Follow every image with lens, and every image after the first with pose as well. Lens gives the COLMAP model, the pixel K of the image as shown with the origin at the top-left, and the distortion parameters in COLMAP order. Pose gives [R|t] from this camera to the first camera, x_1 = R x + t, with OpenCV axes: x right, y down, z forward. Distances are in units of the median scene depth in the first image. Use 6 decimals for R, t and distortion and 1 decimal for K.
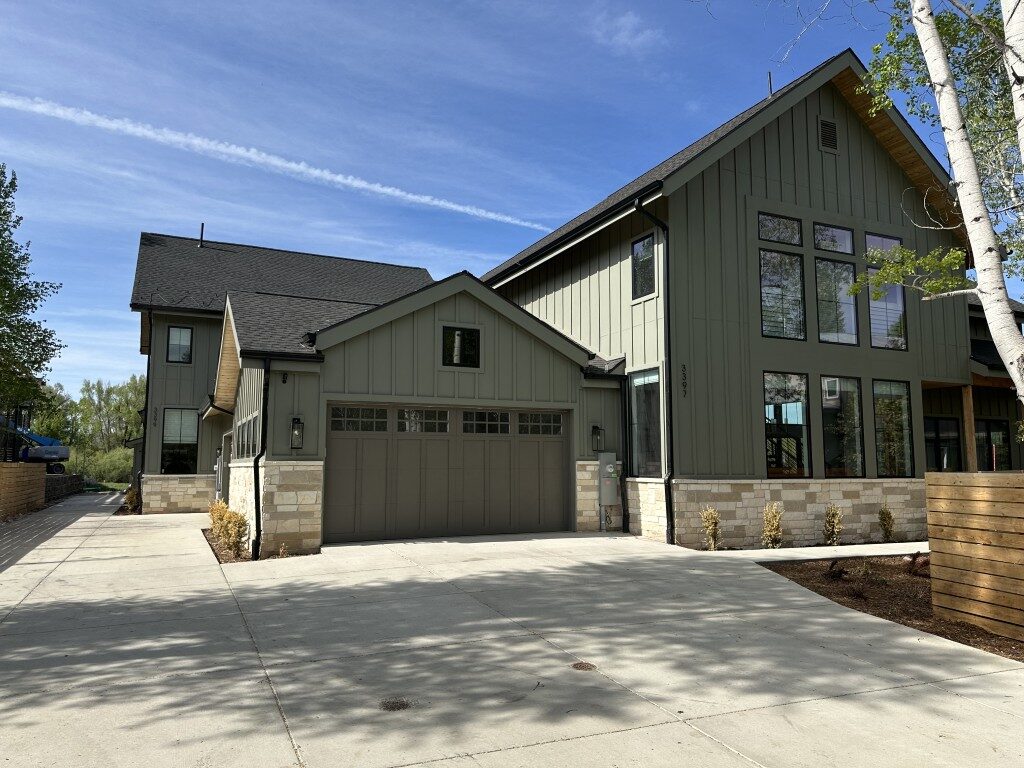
lens RADIAL K [[714.9, 0, 506.5], [0, 714.9, 392.1], [0, 0, 1]] dist [0.116206, -0.188822]
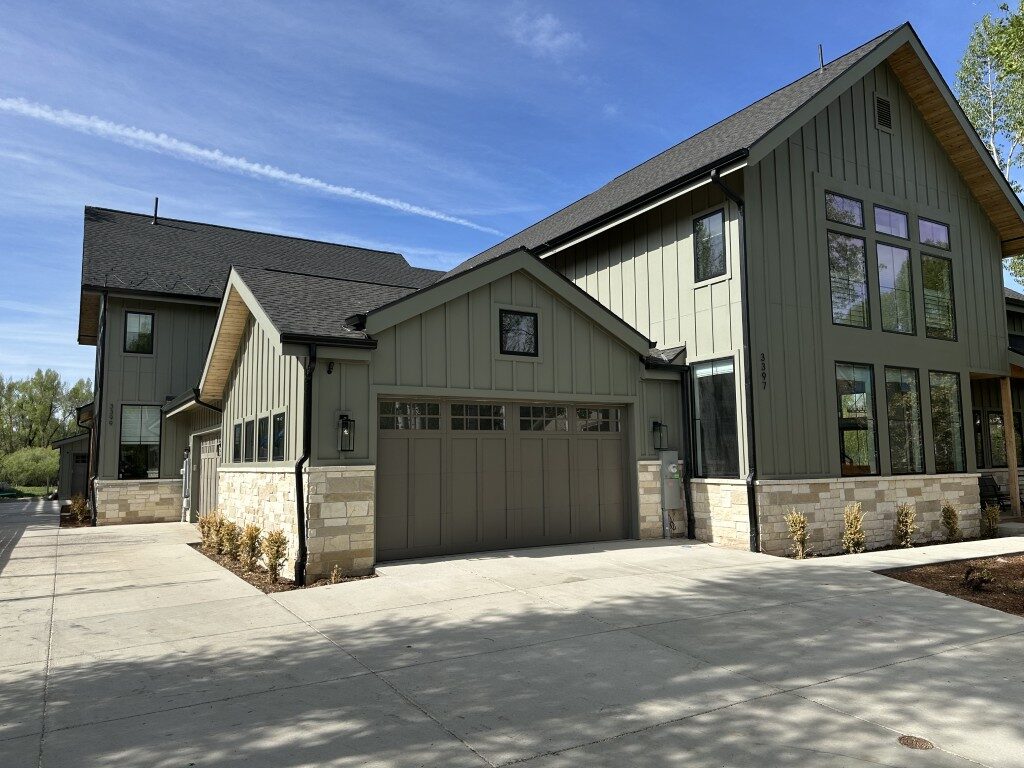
lens RADIAL K [[717.3, 0, 511.5], [0, 717.3, 385.7], [0, 0, 1]] dist [0.072931, -0.089324]
pose [[0.994107, -0.001848, 0.108384, -0.160590], [0.002106, 0.999995, -0.002260, 0.003721], [-0.108380, 0.002475, 0.994107, 0.121708]]
